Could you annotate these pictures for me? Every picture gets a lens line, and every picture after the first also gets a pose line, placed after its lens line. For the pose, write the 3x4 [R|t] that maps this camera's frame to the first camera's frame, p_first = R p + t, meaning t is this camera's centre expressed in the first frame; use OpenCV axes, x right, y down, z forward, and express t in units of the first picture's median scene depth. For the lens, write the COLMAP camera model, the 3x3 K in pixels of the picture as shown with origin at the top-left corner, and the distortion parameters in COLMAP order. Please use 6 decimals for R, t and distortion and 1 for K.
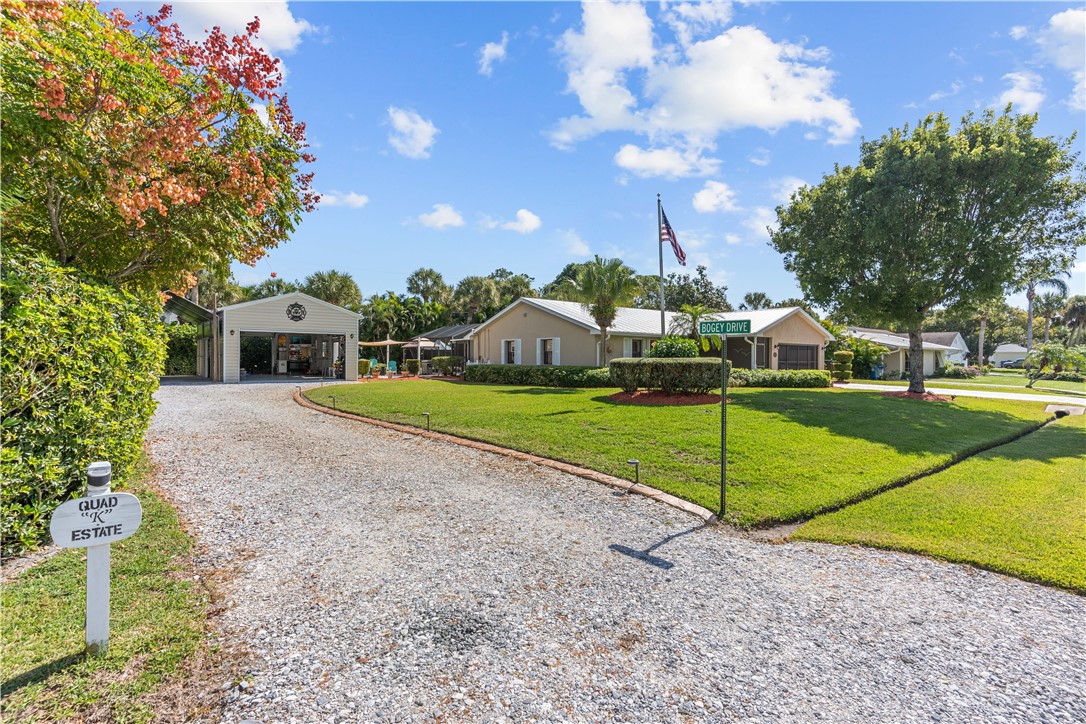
lens RADIAL K [[521.7, 0, 542.4], [0, 521.7, 362.0], [0, 0, 1]] dist [-0.000248, 0.000000]
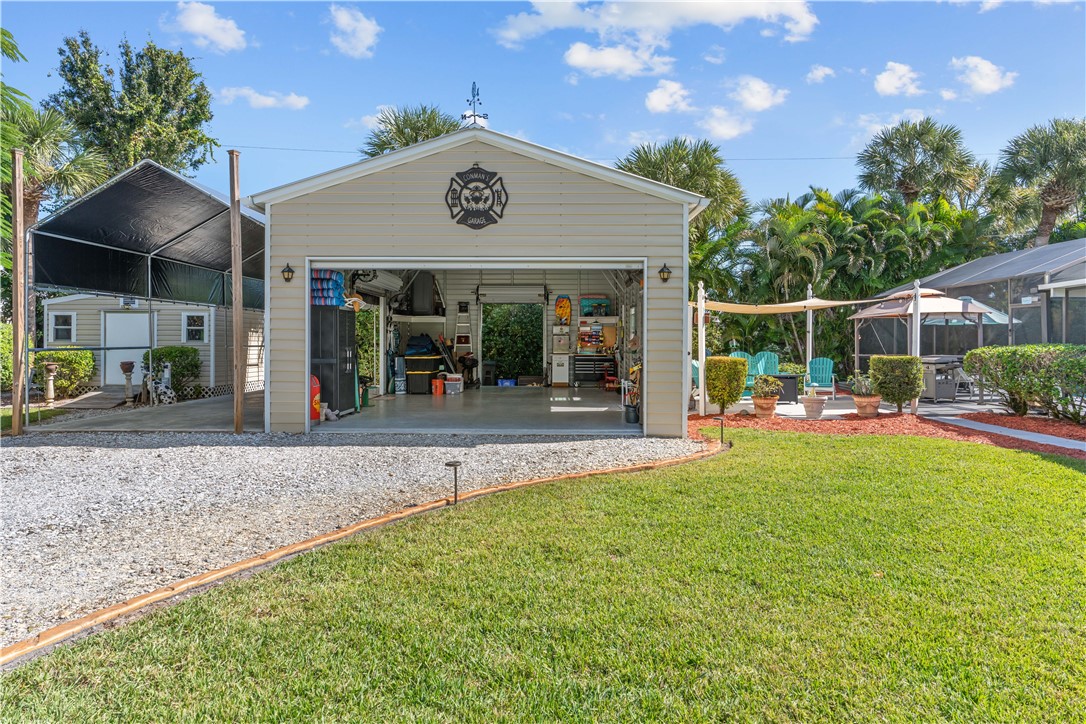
lens RADIAL K [[639.1, 0, 543.6], [0, 639.1, 355.7], [0, 0, 1]] dist [-0.003606, -0.000424]
pose [[0.771292, 0.009511, -0.636411, -0.147803], [-0.001437, 0.999912, 0.013202, -0.008372], [0.636480, -0.009268, 0.771237, 0.512648]]
